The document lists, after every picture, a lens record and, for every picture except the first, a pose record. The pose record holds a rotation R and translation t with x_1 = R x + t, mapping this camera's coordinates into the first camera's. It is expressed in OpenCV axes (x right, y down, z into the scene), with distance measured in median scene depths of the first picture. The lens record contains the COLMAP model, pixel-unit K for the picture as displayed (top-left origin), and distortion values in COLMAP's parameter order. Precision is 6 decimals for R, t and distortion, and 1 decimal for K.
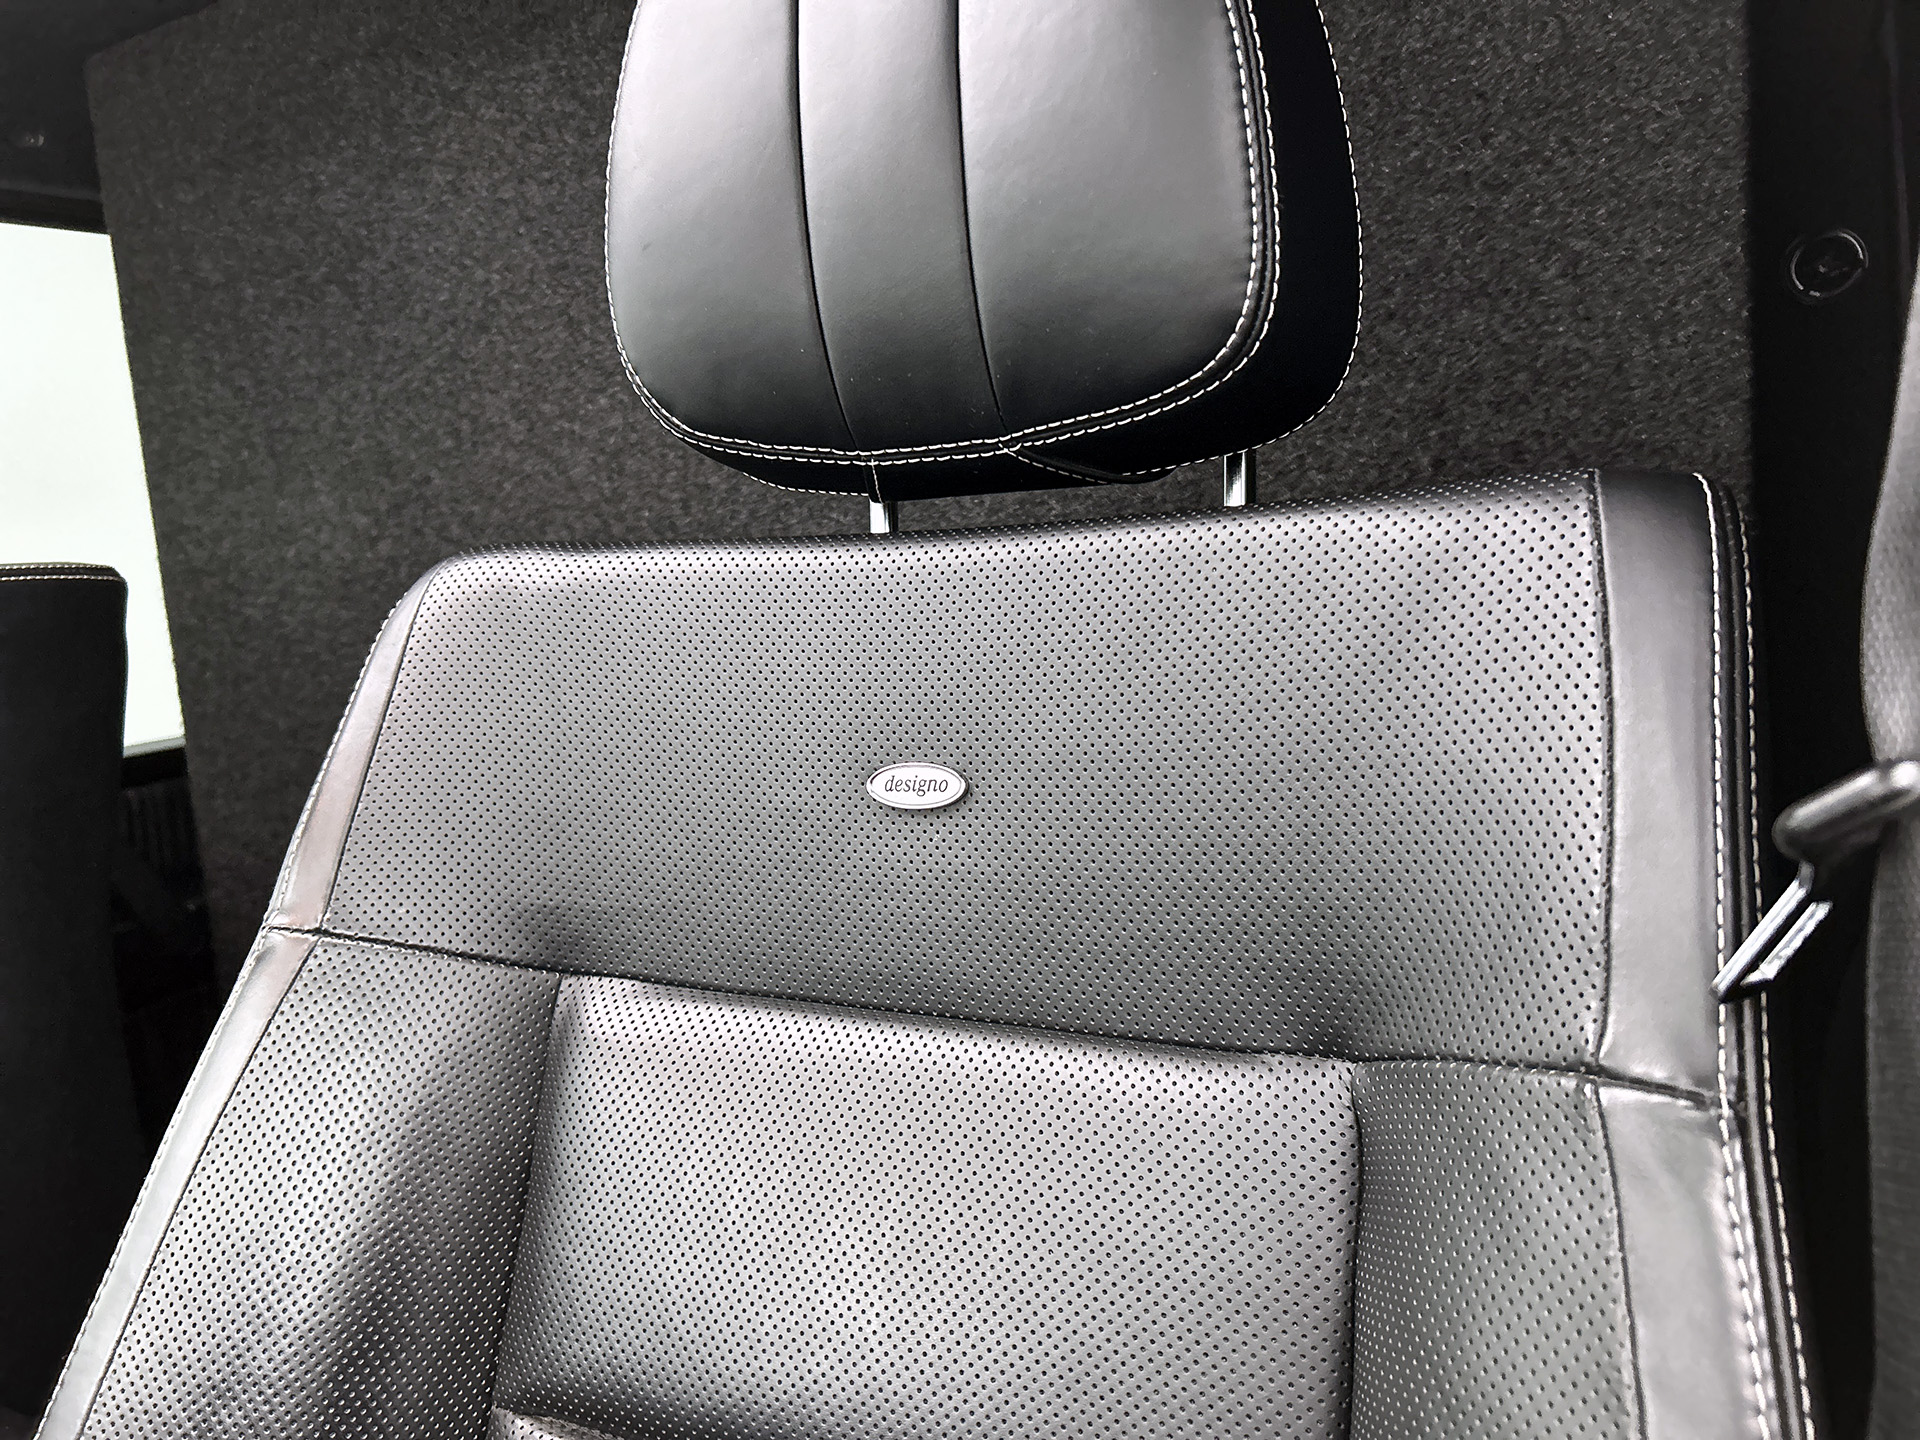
lens RADIAL K [[1442.6, 0, 976.0], [0, 1442.6, 698.1], [0, 0, 1]] dist [0.031478, -0.048291]
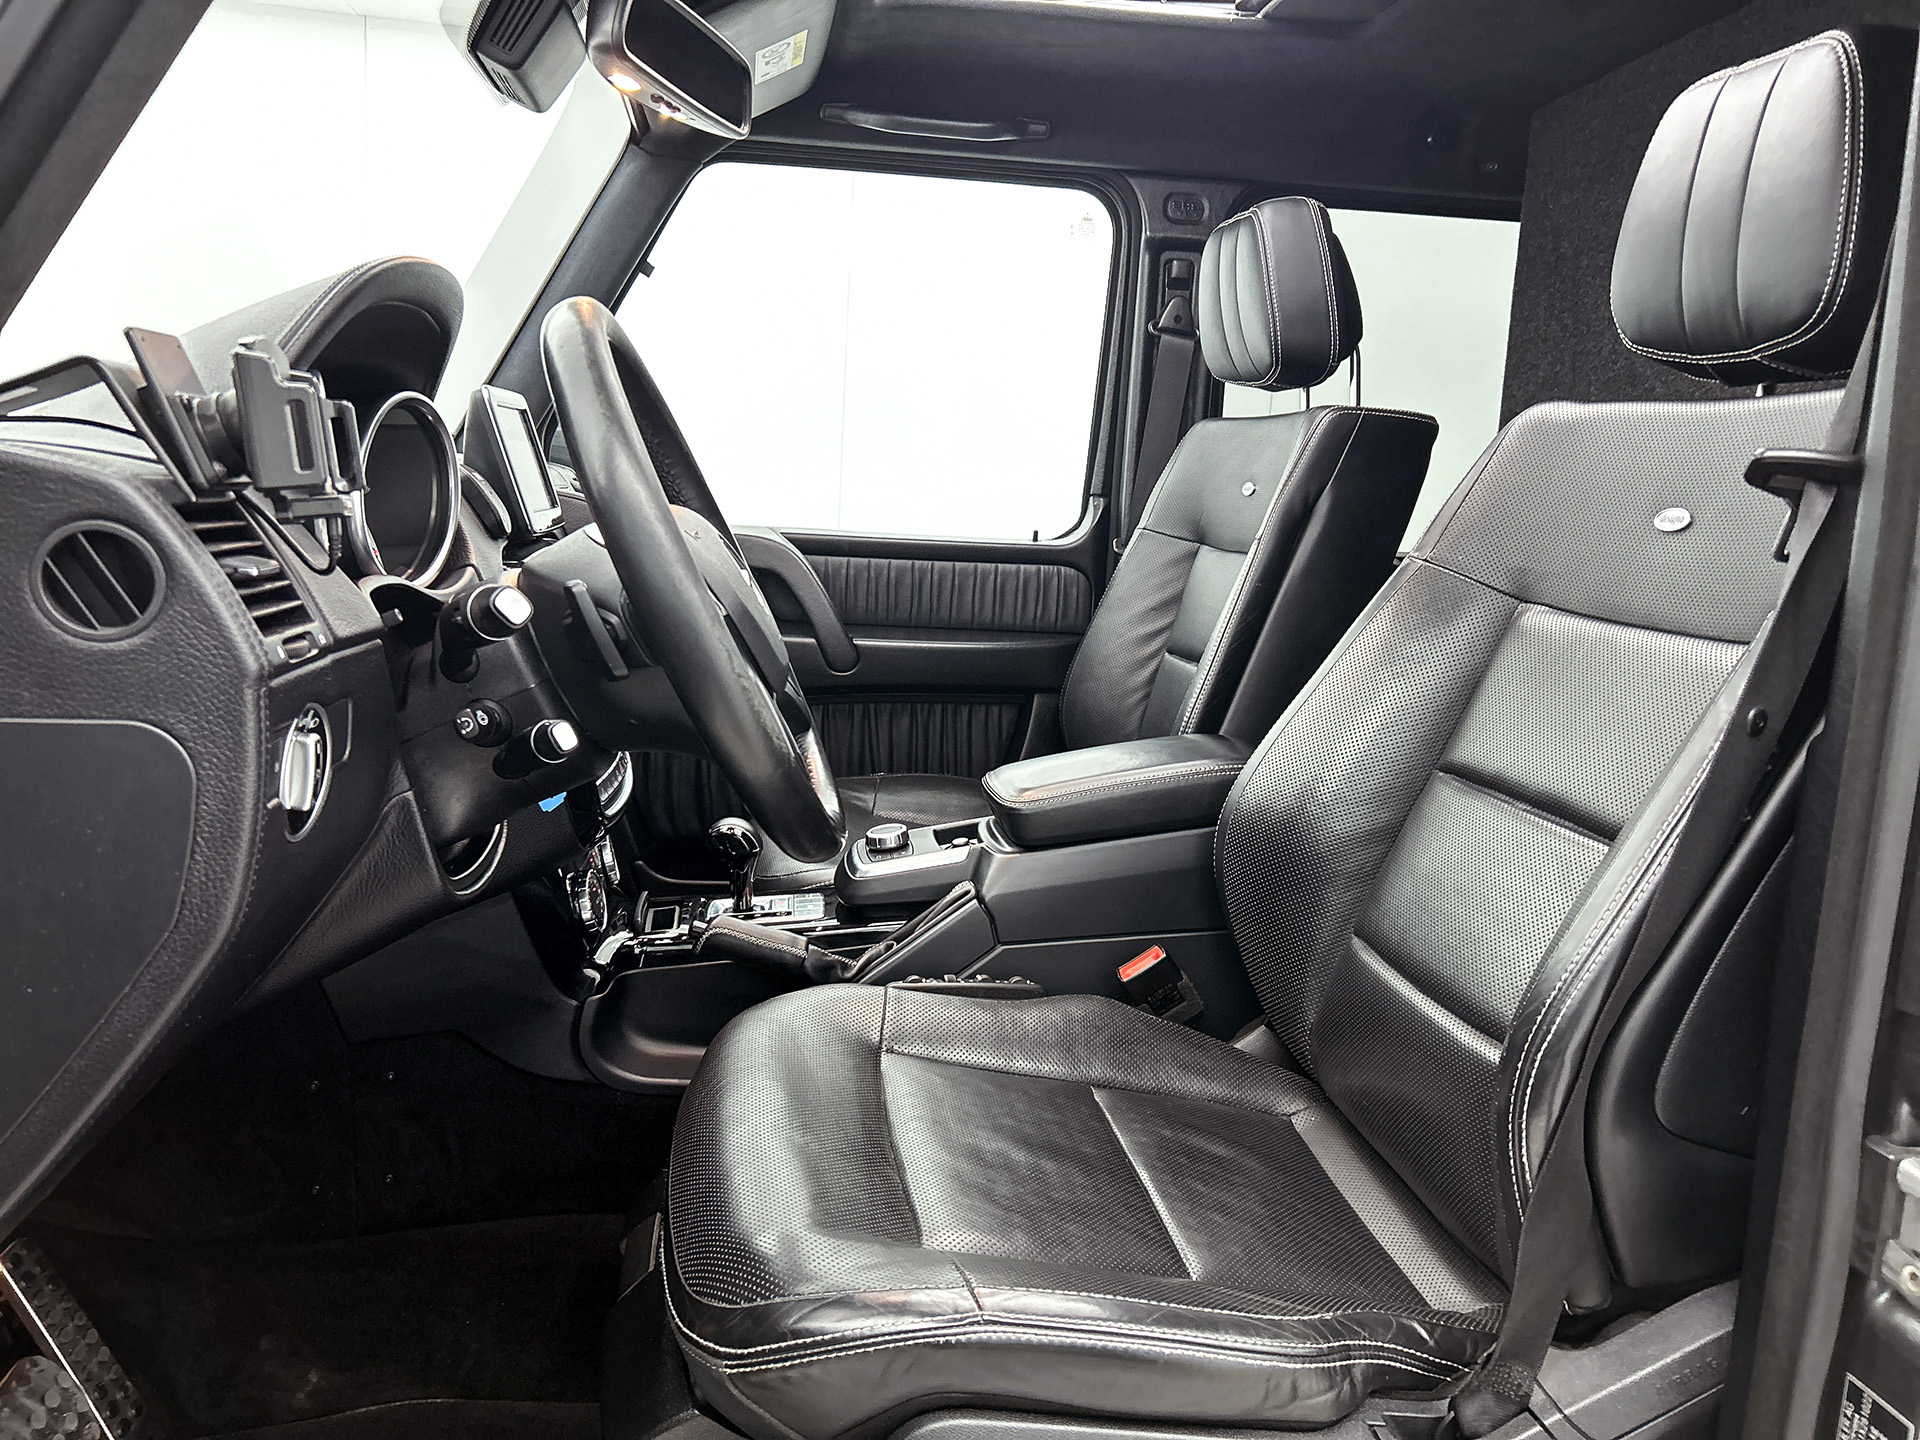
lens RADIAL K [[1442.6, 0, 976.0], [0, 1442.6, 698.1], [0, 0, 1]] dist [0.031478, -0.048291]
pose [[0.585032, 0.226894, -0.778624, 0.463761], [-0.199885, 0.970791, 0.132705, 0.103169], [0.785992, 0.077999, 0.613297, -0.455977]]
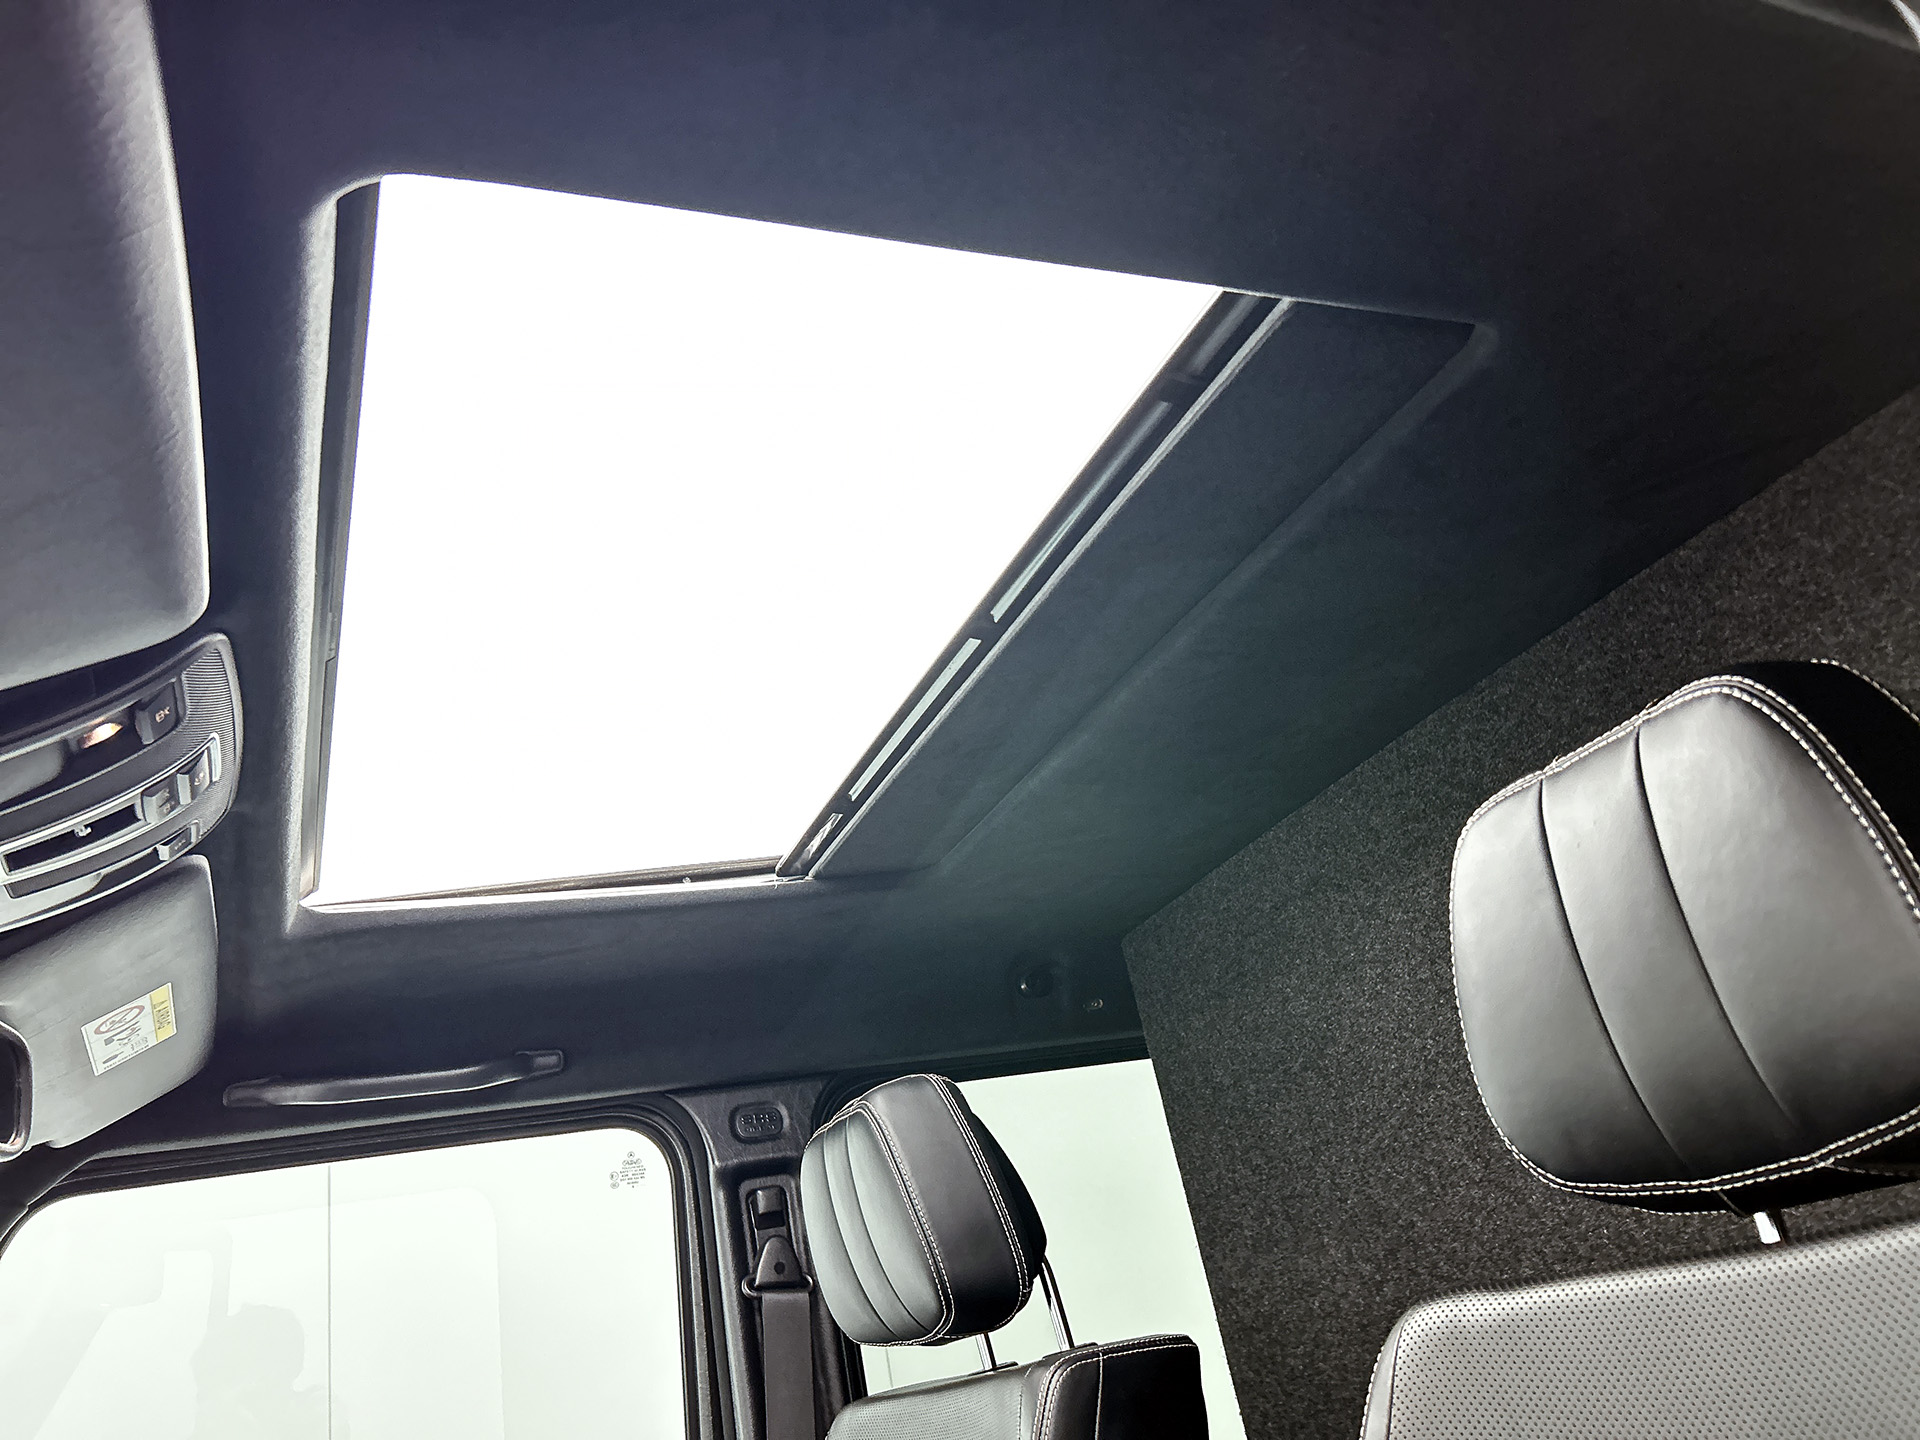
lens RADIAL K [[1462.5, 0, 948.0], [0, 1462.5, 735.0], [0, 0, 1]] dist [0.028217, -0.011337]
pose [[0.770955, -0.322015, -0.549486, 0.108310], [0.051069, 0.891243, -0.450642, 0.010966], [0.634839, 0.319363, 0.703553, -0.187079]]
